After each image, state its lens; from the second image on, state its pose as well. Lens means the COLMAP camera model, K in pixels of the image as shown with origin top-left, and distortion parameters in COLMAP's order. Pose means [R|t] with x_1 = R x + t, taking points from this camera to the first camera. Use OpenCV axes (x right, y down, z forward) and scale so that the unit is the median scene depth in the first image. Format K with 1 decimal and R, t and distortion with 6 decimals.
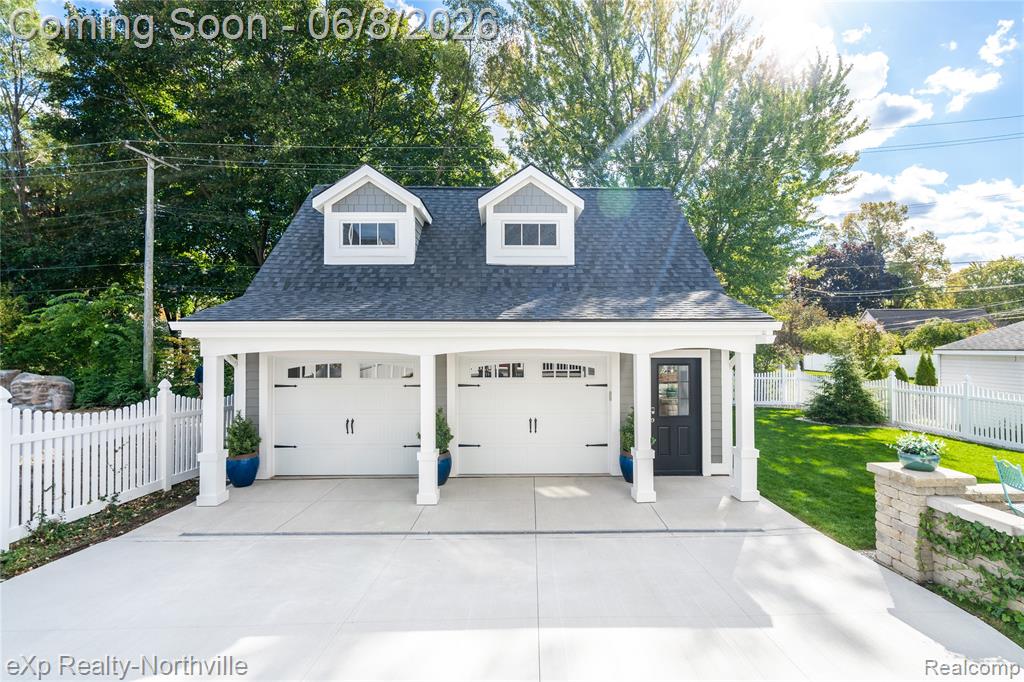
lens RADIAL K [[478.1, 0, 514.6], [0, 478.1, 337.3], [0, 0, 1]] dist [0.012164, 0.001587]
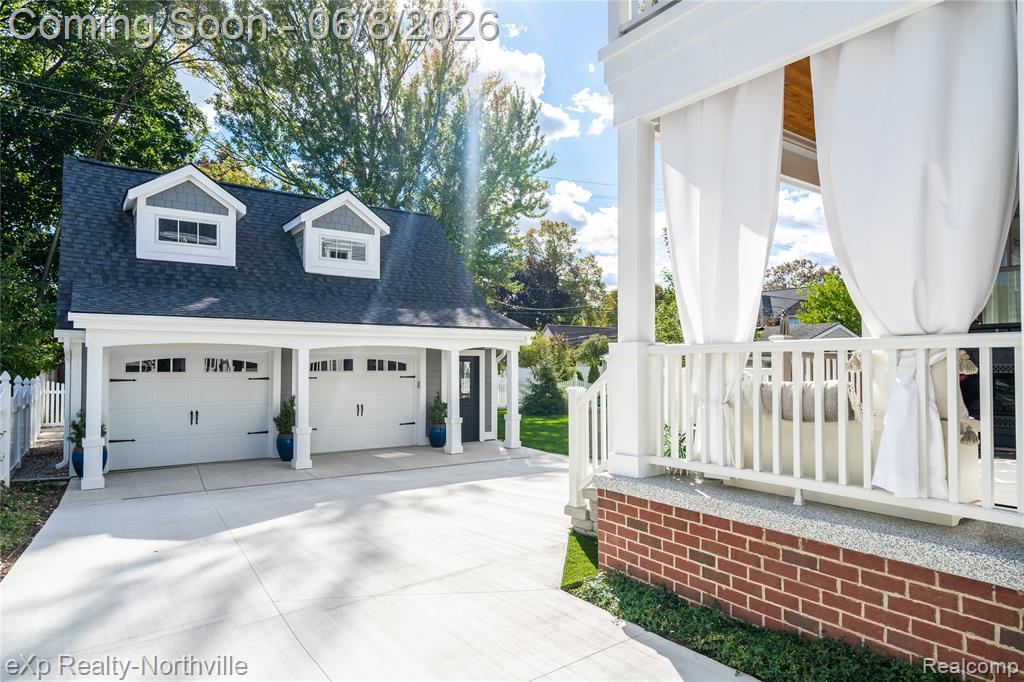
lens RADIAL K [[623.5, 0, 510.1], [0, 623.5, 342.7], [0, 0, 1]] dist [-0.001349, -0.000304]
pose [[0.832468, 0.024575, 0.553528, -0.300804], [-0.019029, 0.999695, -0.015765, 0.016667], [-0.553746, 0.002591, 0.832681, -0.308293]]
